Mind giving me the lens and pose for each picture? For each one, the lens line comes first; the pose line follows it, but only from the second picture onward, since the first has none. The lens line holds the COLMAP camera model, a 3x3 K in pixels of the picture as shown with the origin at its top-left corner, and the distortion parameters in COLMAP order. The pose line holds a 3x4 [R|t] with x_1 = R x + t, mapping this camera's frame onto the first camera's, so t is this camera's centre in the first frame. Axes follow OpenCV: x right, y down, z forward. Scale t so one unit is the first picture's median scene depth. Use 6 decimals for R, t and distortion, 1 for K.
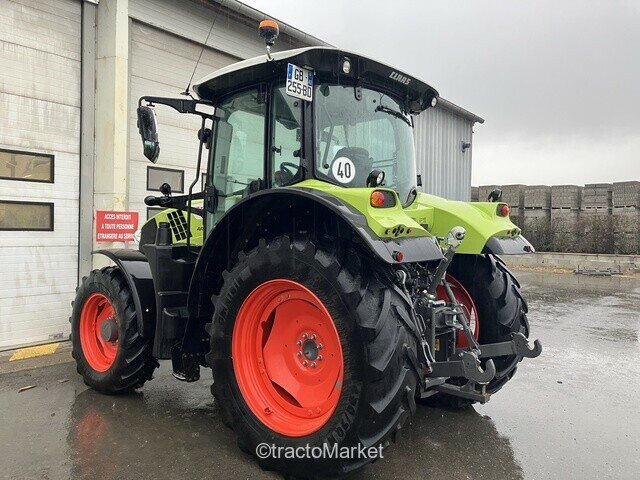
lens RADIAL K [[523.5, 0, 322.6], [0, 523.5, 233.3], [0, 0, 1]] dist [0.014512, -0.000208]
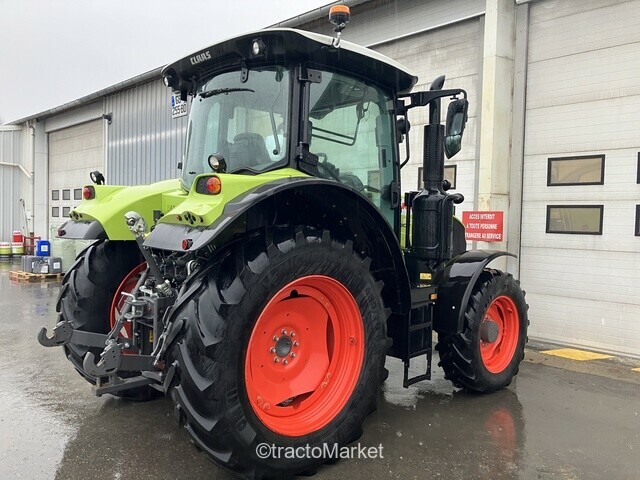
lens RADIAL K [[523.5, 0, 321.9], [0, 523.5, 244.3], [0, 0, 1]] dist [0.014512, -0.000208]
pose [[-0.105281, 0.024711, -0.994135, 0.503535], [-0.033581, 0.999033, 0.028389, 0.002883], [0.993875, 0.036372, -0.104350, 0.622264]]
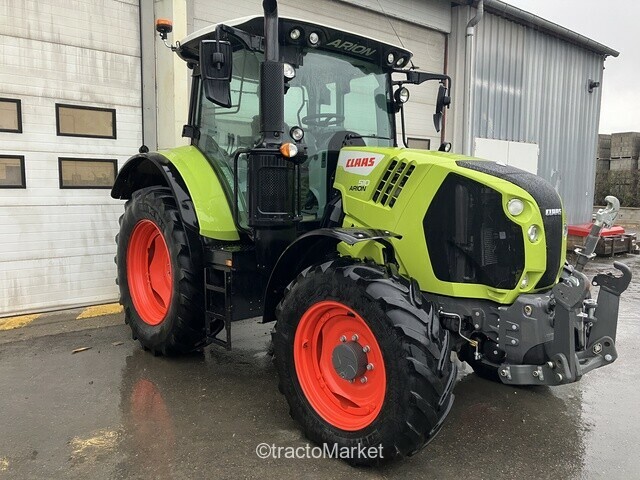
lens RADIAL K [[523.5, 0, 318.5], [0, 523.5, 240.4], [0, 0, 1]] dist [0.014512, -0.000208]
pose [[0.976963, 0.016408, -0.212775, 0.061804], [0.004775, 0.995109, 0.098663, -0.003308], [0.213354, -0.097406, 0.972107, 0.127849]]
